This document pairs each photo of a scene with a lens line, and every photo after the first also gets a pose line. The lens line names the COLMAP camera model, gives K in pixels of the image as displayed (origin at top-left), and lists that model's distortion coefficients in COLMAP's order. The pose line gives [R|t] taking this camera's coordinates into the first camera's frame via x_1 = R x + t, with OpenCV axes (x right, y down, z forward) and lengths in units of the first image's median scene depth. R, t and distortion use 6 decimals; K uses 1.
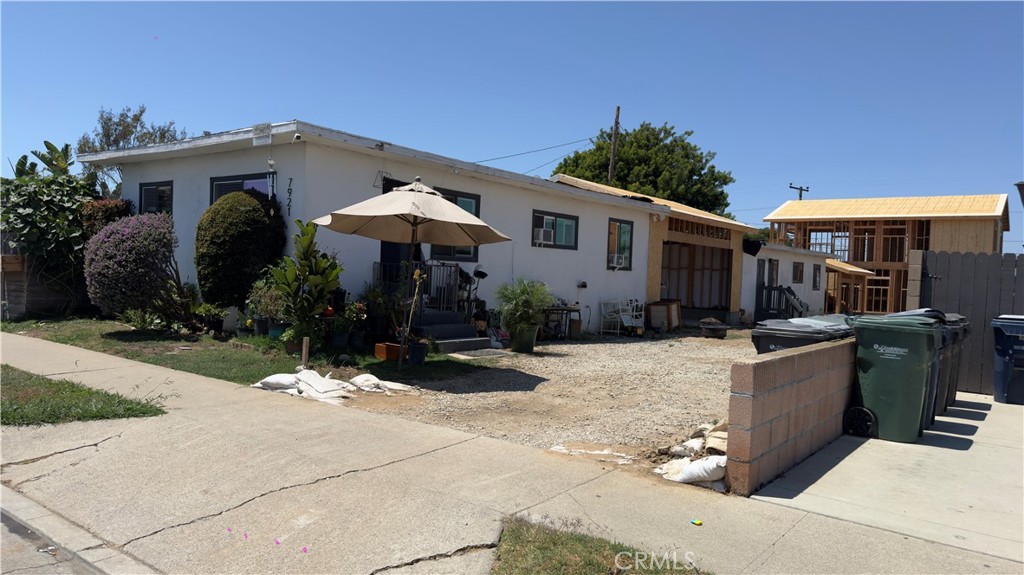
lens RADIAL K [[712.8, 0, 500.8], [0, 712.8, 302.0], [0, 0, 1]] dist [0.048000, -0.041157]
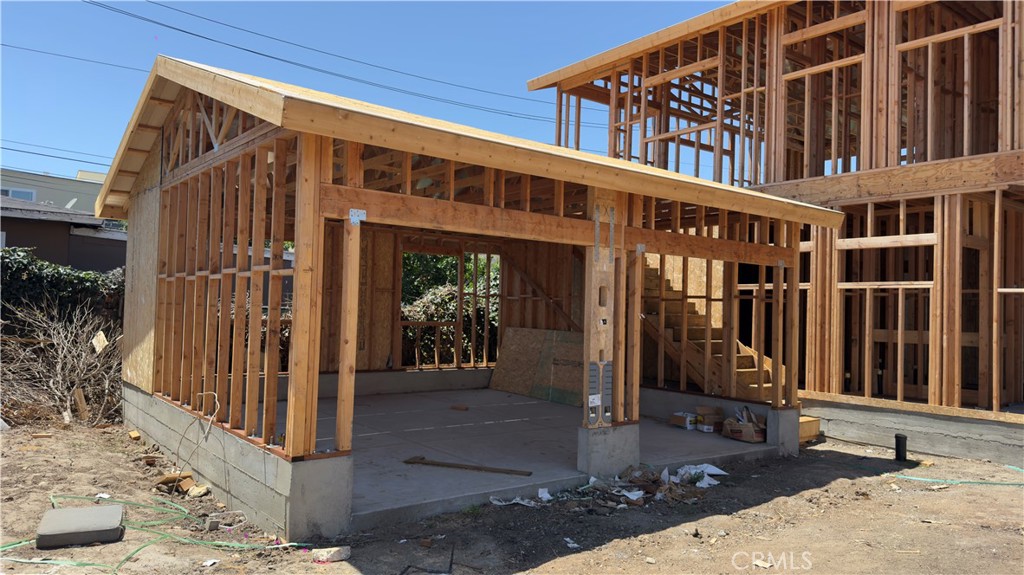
lens RADIAL K [[712.8, 0, 511.3], [0, 712.8, 291.1], [0, 0, 1]] dist [0.048000, -0.041157]
pose [[0.966881, -0.011487, -0.254970, 0.732820], [-0.006955, 0.997430, -0.071312, -0.004202], [0.255134, 0.070723, 0.964316, 1.189232]]
